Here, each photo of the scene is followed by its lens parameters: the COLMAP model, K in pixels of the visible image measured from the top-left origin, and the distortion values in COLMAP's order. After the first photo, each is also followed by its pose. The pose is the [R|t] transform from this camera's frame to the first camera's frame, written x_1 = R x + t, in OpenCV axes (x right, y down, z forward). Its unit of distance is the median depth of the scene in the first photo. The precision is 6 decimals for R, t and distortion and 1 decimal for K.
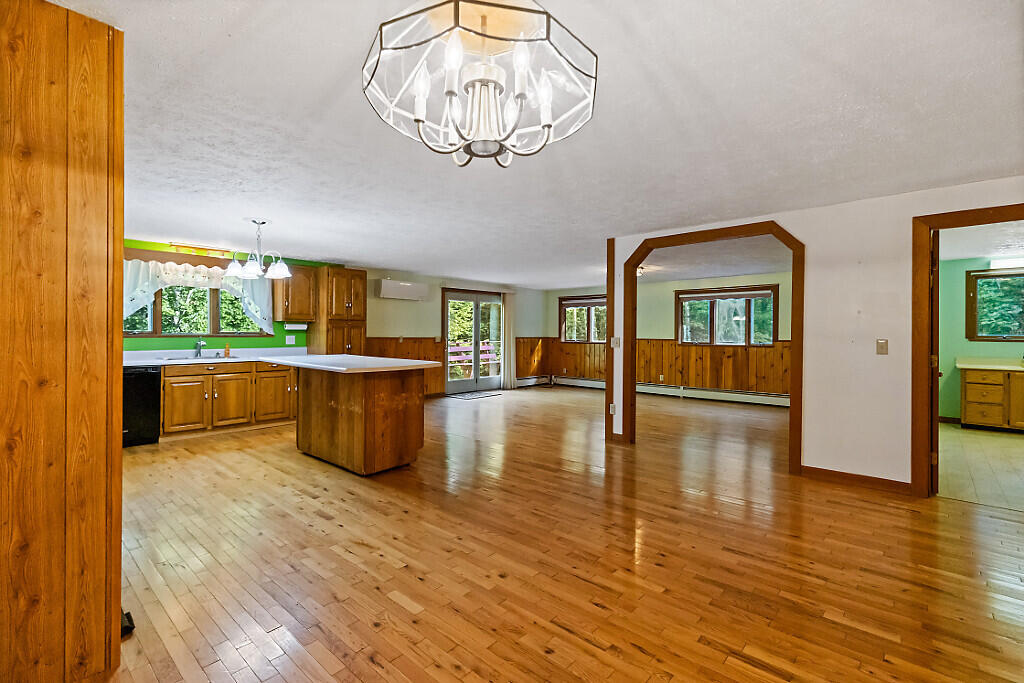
lens RADIAL K [[461.5, 0, 510.7], [0, 461.5, 334.2], [0, 0, 1]] dist [0.002717, 0.000033]
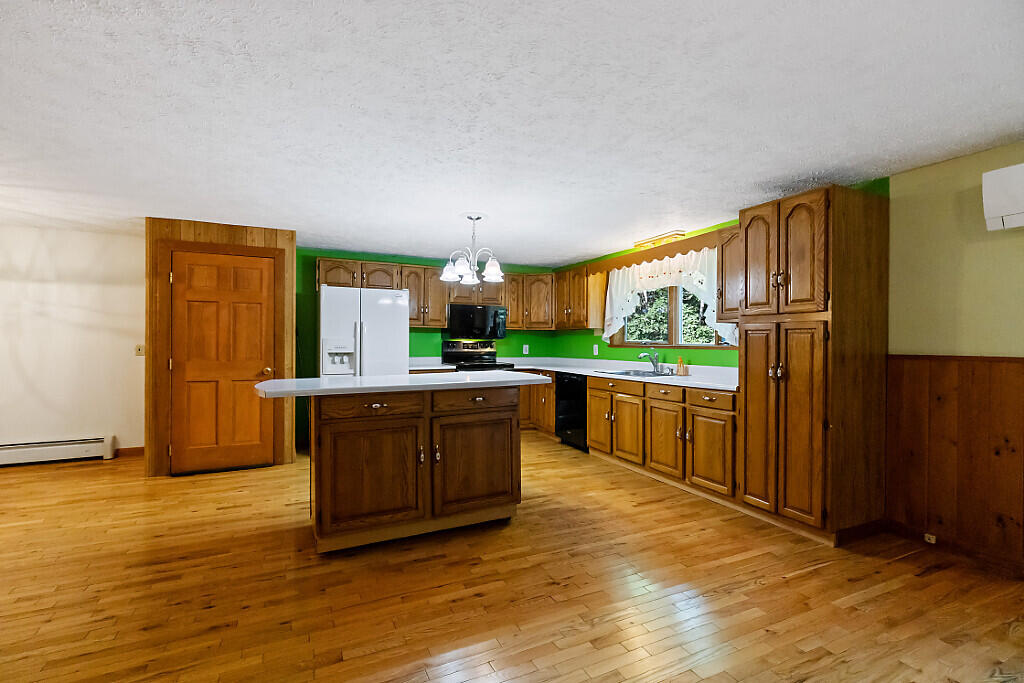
lens RADIAL K [[462.2, 0, 509.4], [0, 462.2, 341.6], [0, 0, 1]] dist [0.003157, 0.000184]
pose [[-0.392261, -0.006264, -0.919833, 0.267308], [-0.007056, 0.999968, -0.003800, 0.000225], [0.919827, 0.004999, -0.392292, 1.556123]]
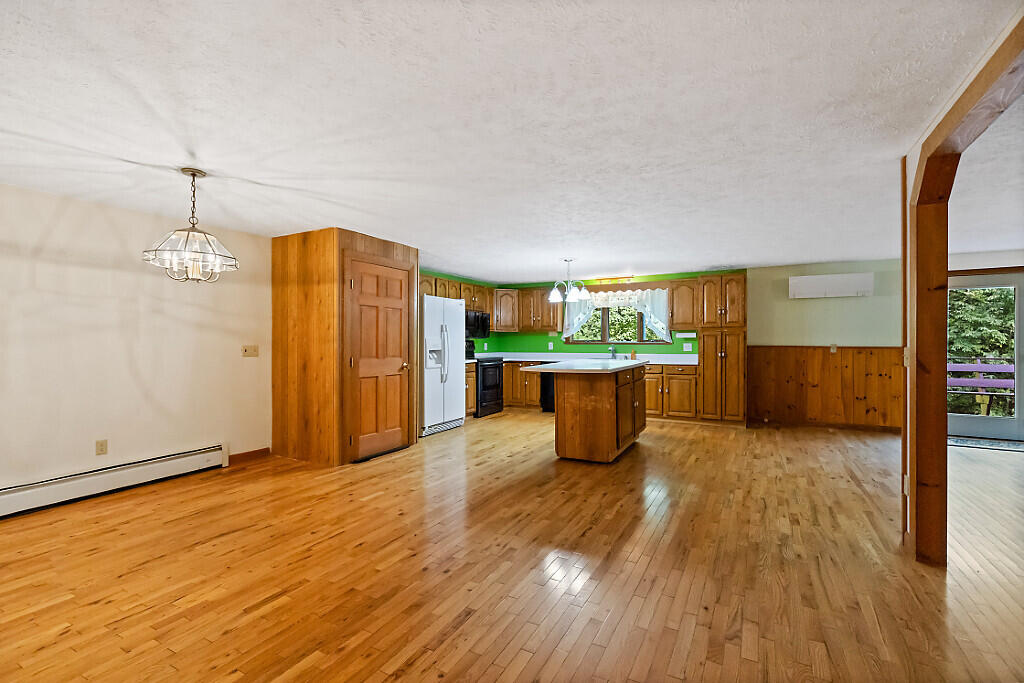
lens RADIAL K [[462.2, 0, 509.4], [0, 462.2, 341.6], [0, 0, 1]] dist [0.003157, 0.000184]
pose [[0.228131, -0.001575, -0.973629, 0.813956], [-0.001205, 0.999997, -0.001900, 0.002938], [0.973630, 0.001607, 0.228129, 0.573338]]
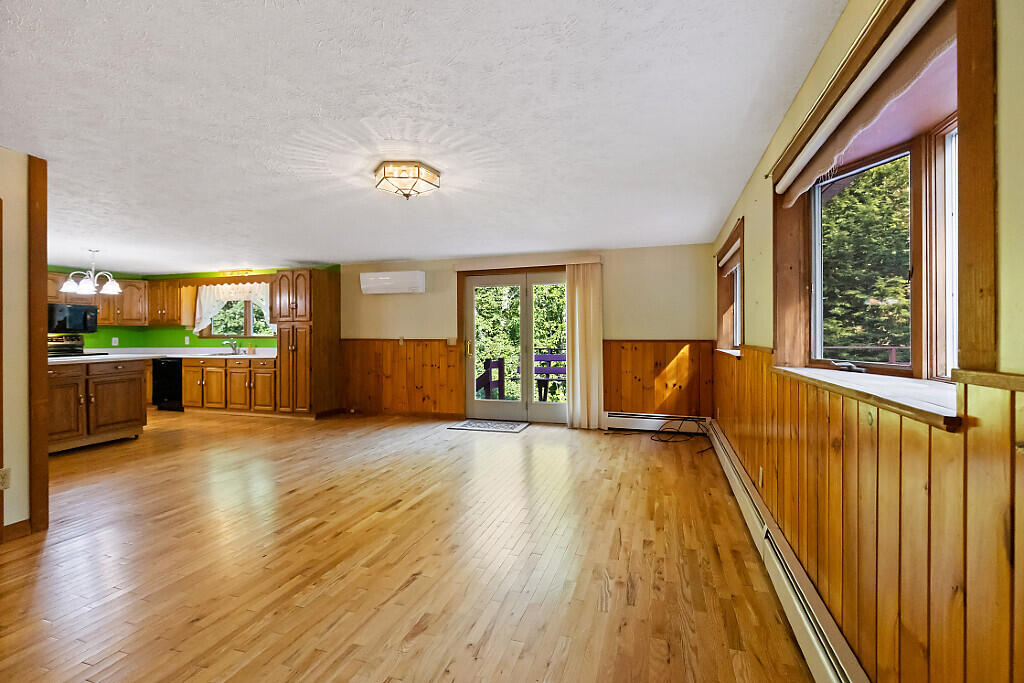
lens RADIAL K [[467.7, 0, 514.9], [0, 467.7, 333.3], [0, 0, 1]] dist [-0.001770, -0.000657]
pose [[0.411367, -0.007861, -0.911436, 1.247183], [0.003674, 0.999969, -0.006967, 0.006445], [0.911462, -0.000482, 0.411383, 1.695883]]
